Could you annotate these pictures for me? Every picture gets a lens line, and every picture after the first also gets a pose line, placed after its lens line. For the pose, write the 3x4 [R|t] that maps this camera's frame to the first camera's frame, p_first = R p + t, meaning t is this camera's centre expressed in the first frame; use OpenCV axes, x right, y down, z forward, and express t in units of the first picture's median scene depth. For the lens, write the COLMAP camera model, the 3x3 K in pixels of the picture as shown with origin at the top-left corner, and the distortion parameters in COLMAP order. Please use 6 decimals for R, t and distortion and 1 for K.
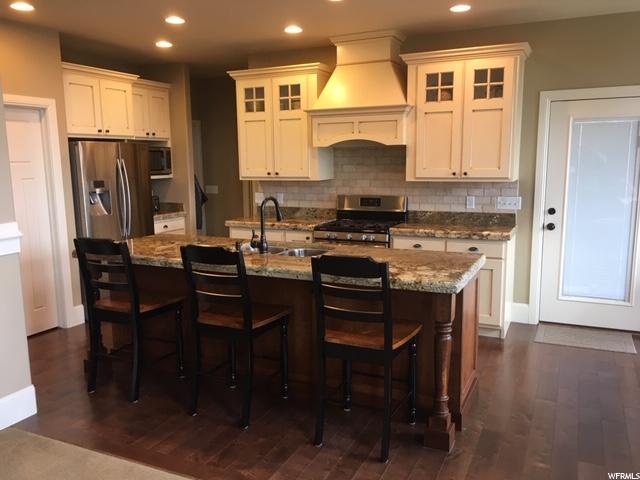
lens RADIAL K [[547.3, 0, 316.5], [0, 547.3, 242.7], [0, 0, 1]] dist [0.067305, -0.060077]
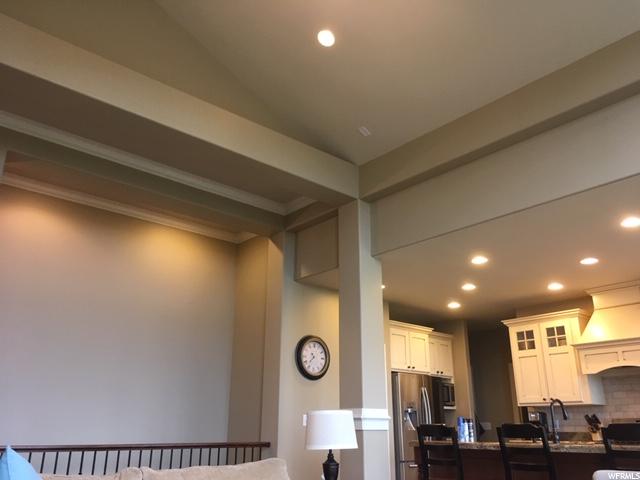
lens RADIAL K [[547.3, 0, 317.7], [0, 547.3, 249.8], [0, 0, 1]] dist [0.067305, -0.060077]
pose [[0.916116, -0.112516, -0.384800, -0.039647], [-0.073796, 0.896084, -0.437706, 0.158741], [0.394062, 0.429387, 0.812614, -0.345691]]
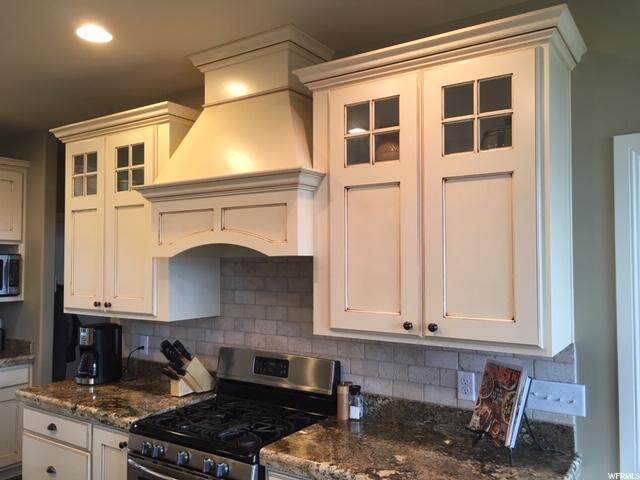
lens RADIAL K [[547.3, 0, 315.9], [0, 547.3, 241.9], [0, 0, 1]] dist [0.067305, -0.060077]
pose [[0.988612, 0.008027, -0.150275, 0.221750], [-0.036401, 0.981678, -0.187036, -0.097687], [0.146021, 0.190376, 0.970791, 0.519633]]
